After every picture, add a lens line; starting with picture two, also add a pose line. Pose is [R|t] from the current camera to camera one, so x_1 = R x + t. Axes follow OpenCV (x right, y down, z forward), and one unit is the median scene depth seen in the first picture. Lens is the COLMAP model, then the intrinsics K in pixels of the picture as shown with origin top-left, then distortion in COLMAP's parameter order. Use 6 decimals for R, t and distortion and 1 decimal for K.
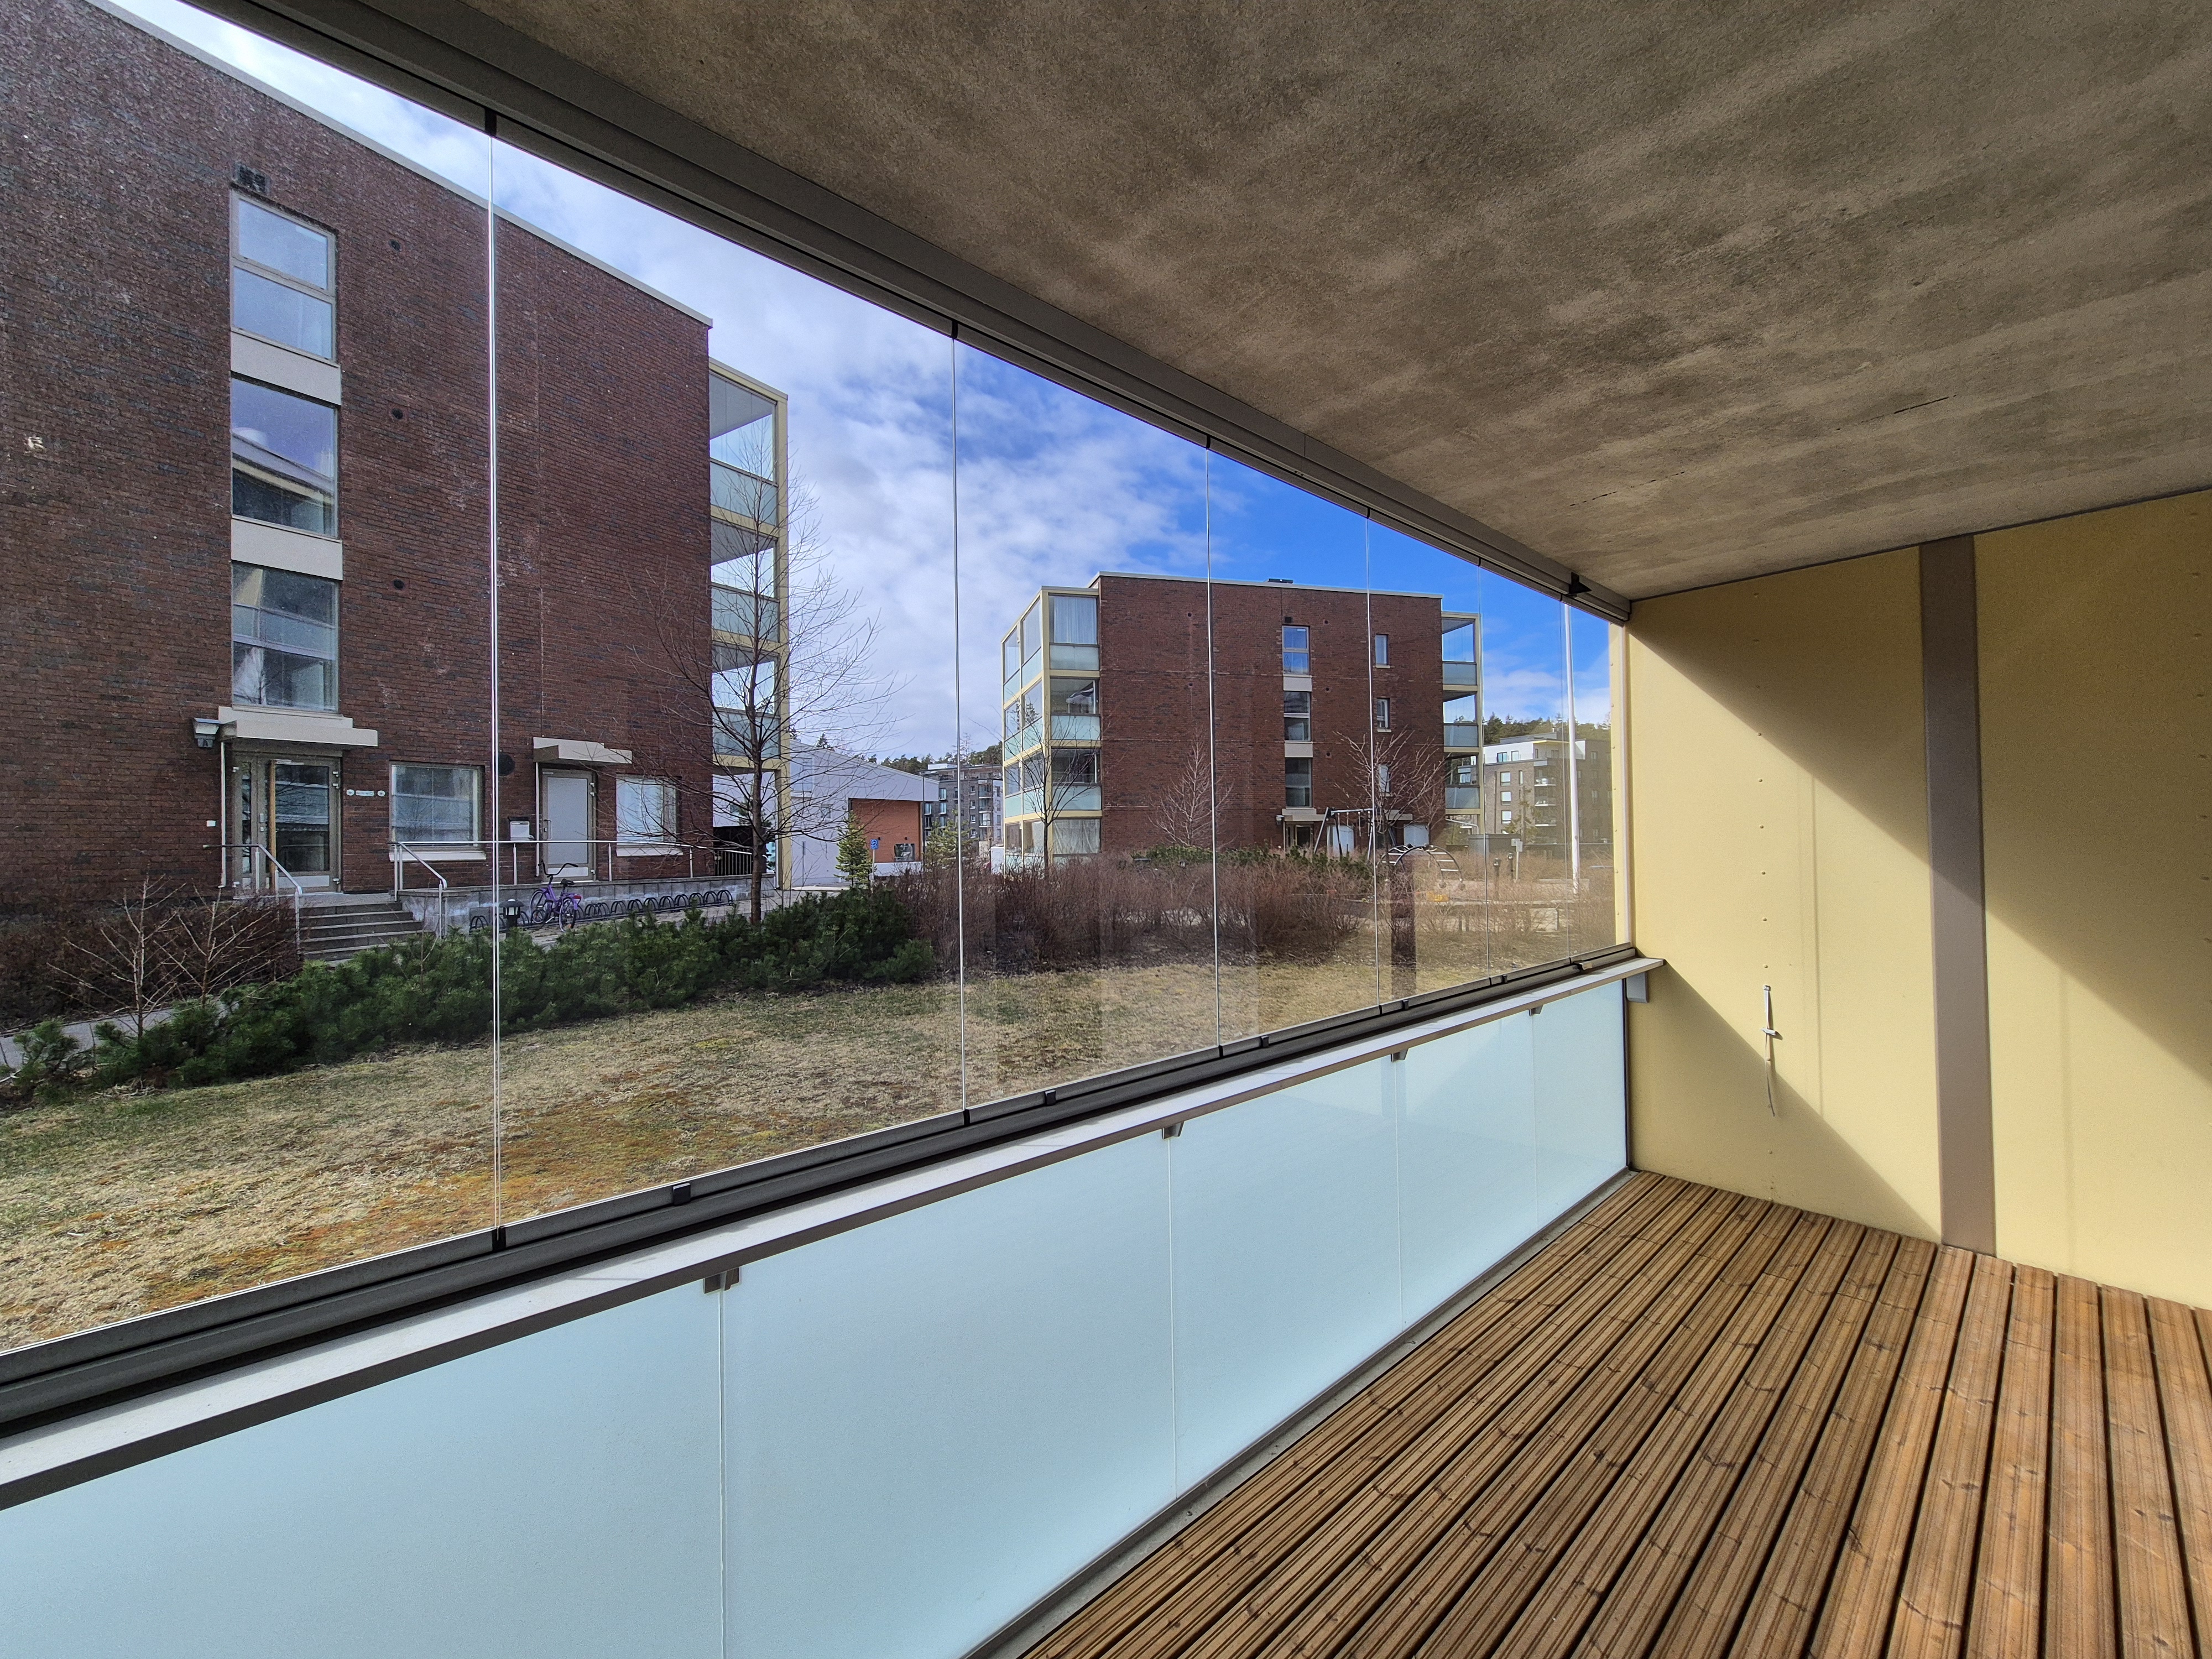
lens RADIAL K [[900.6, 0, 1094.4], [0, 900.6, 829.4], [0, 0, 1]] dist [0.001481, 0.000252]
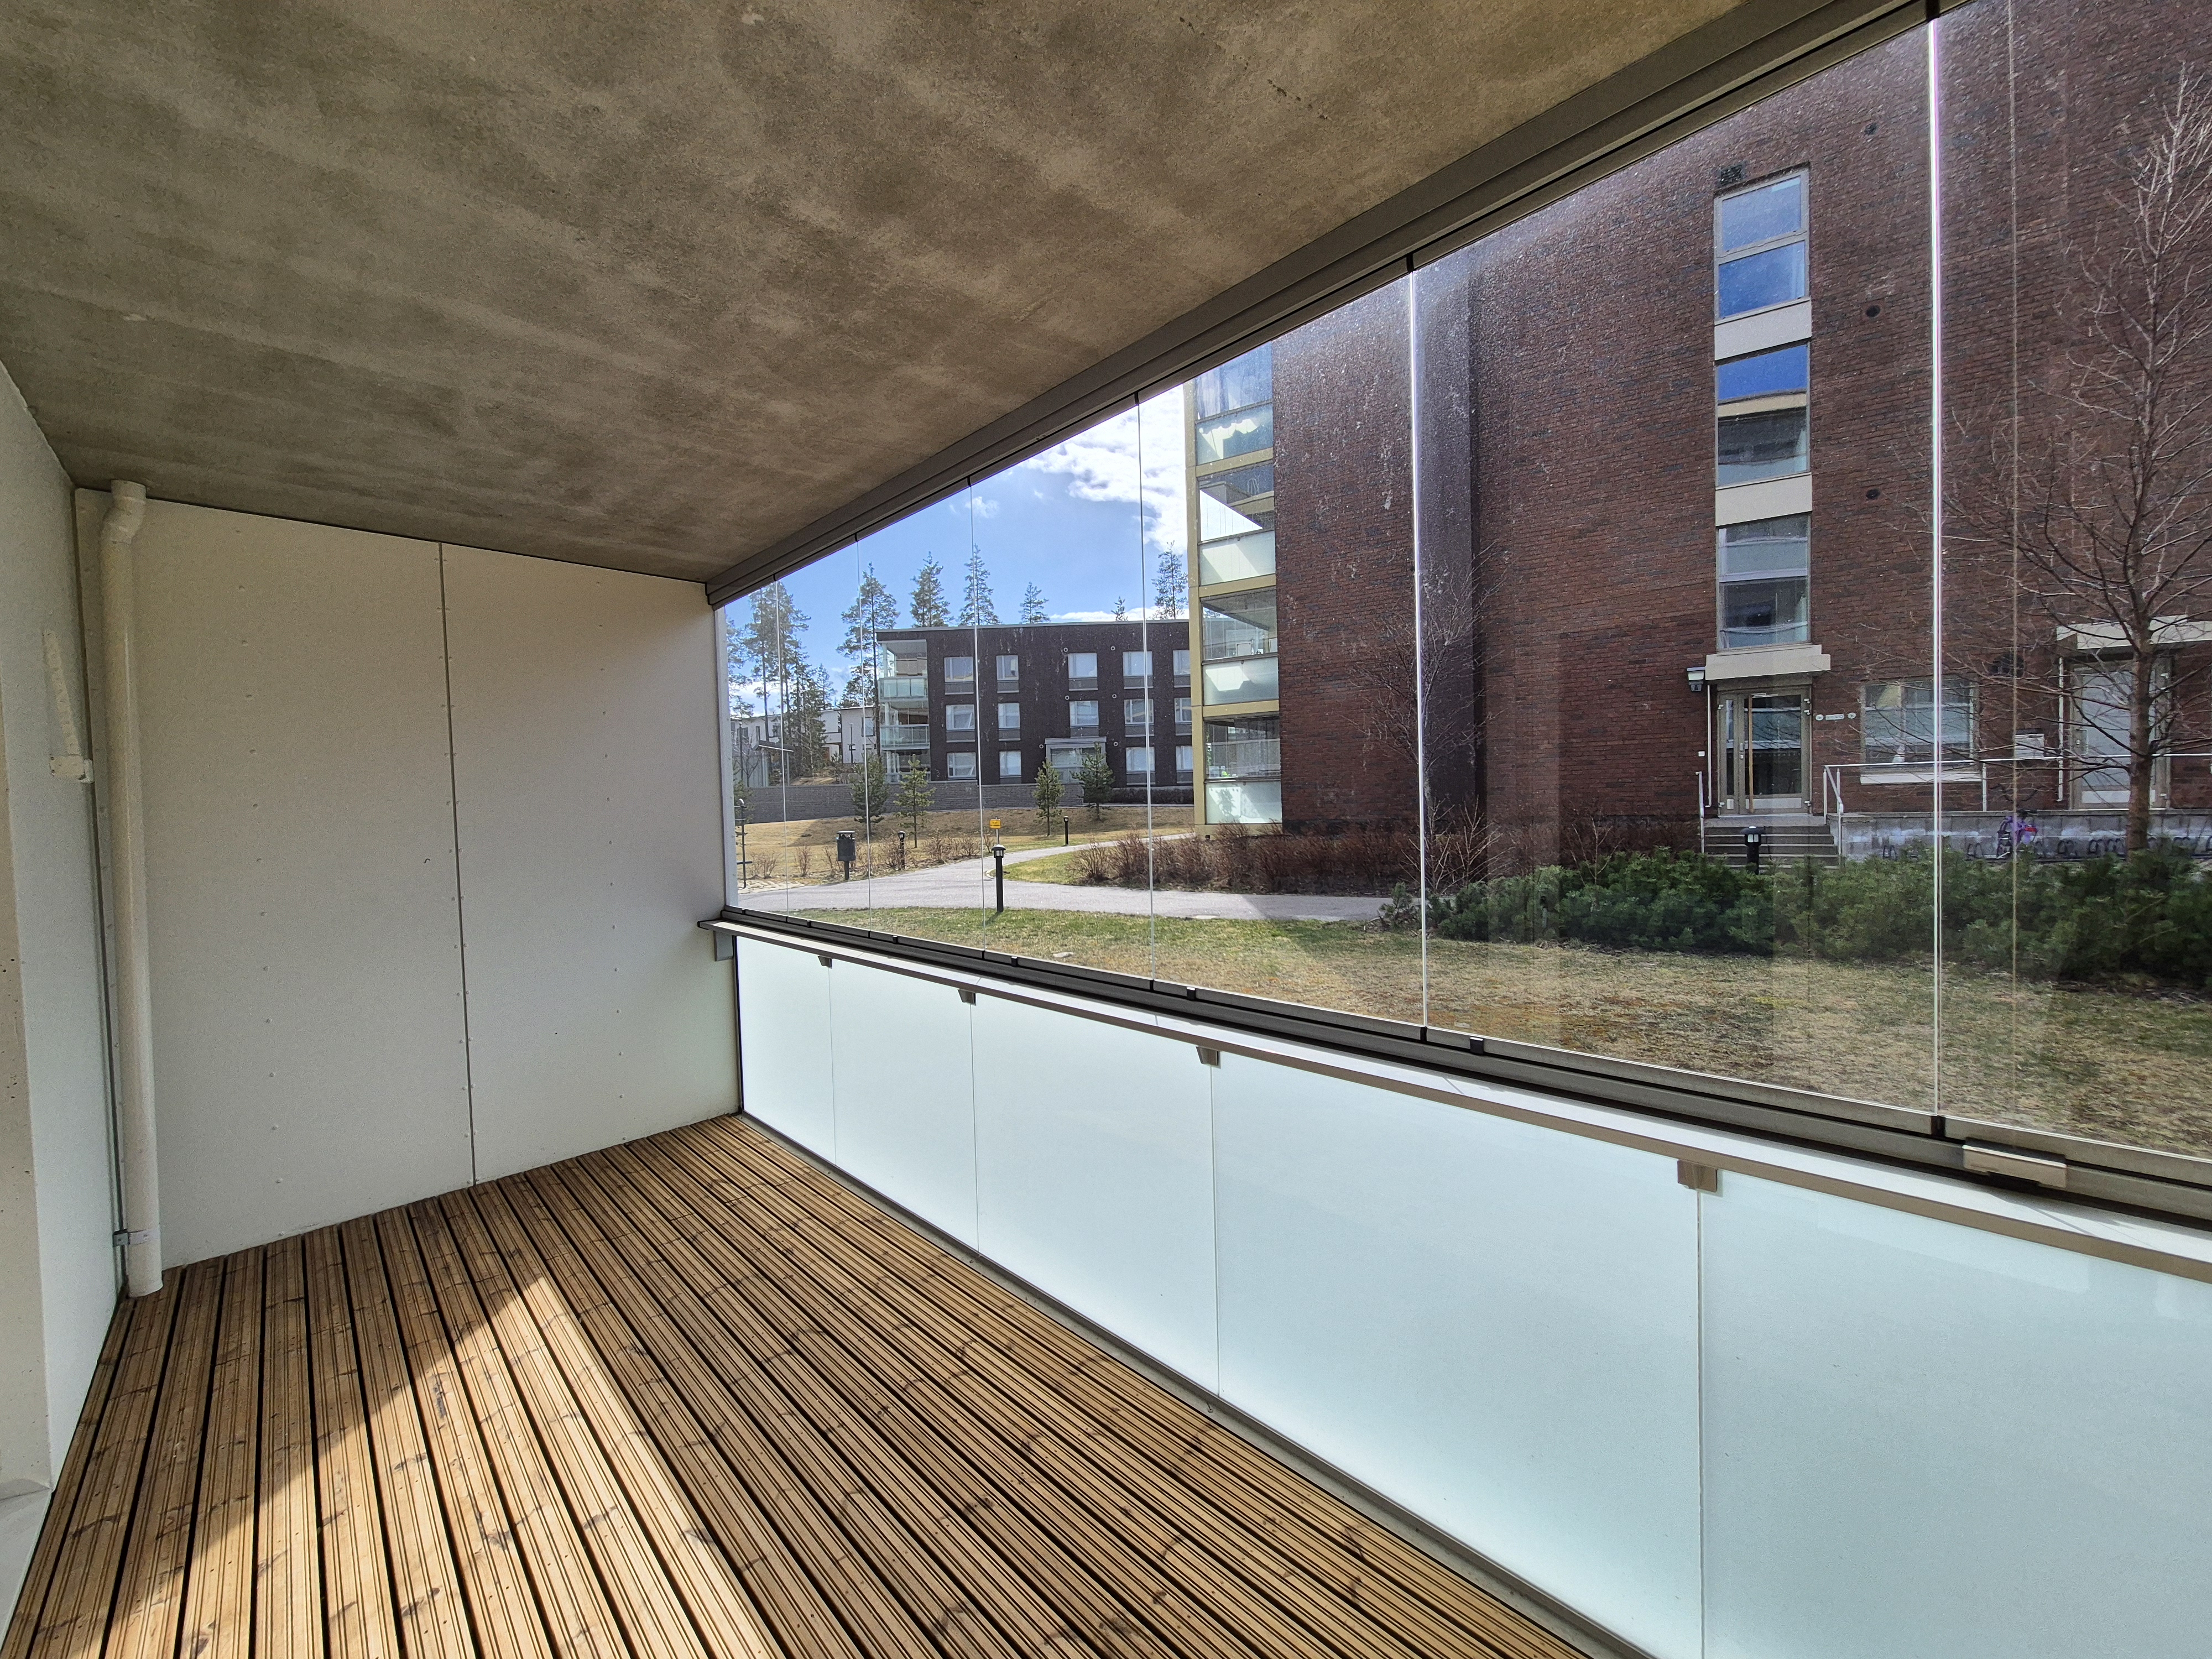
lens RADIAL K [[900.6, 0, 1094.4], [0, 900.6, 829.4], [0, 0, 1]] dist [0.001481, 0.000252]
pose [[0.002006, 0.045903, -0.998944, 0.228007], [0.045197, 0.997921, 0.045947, 0.001732], [0.998976, -0.045242, -0.000073, 0.184956]]
